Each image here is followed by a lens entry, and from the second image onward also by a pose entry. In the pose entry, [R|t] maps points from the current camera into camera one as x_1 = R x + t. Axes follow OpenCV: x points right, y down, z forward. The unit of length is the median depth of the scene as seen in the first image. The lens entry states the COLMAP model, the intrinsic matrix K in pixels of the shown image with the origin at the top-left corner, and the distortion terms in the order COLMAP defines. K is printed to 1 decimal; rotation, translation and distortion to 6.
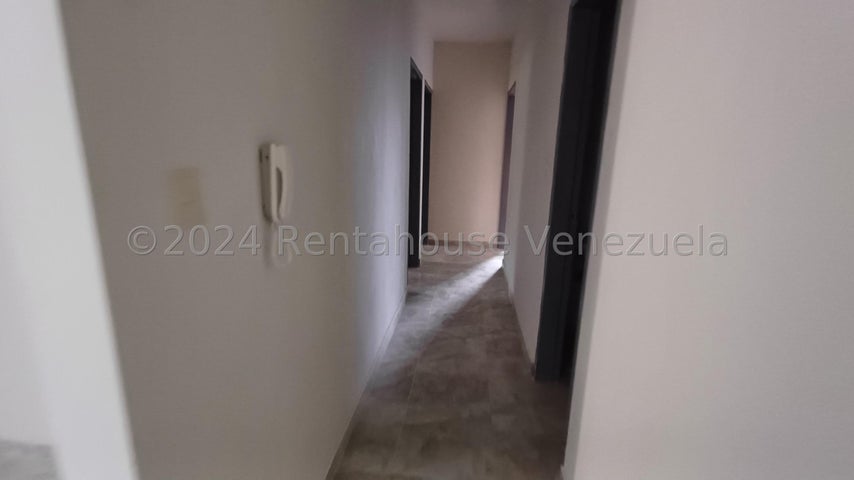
lens RADIAL K [[396.3, 0, 427.0], [0, 396.3, 240.0], [0, 0, 1]] dist [0.017371, 0.000247]
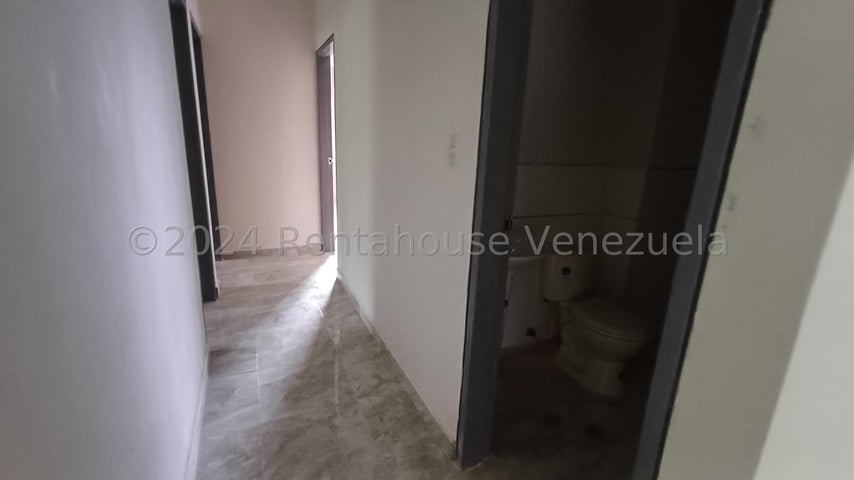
lens RADIAL K [[396.3, 0, 427.0], [0, 396.3, 240.0], [0, 0, 1]] dist [0.017371, 0.000247]
pose [[0.863794, -0.107440, 0.492256, -0.042351], [0.090894, 0.994199, 0.057496, -0.045056], [-0.495578, -0.004921, 0.868549, 0.302400]]
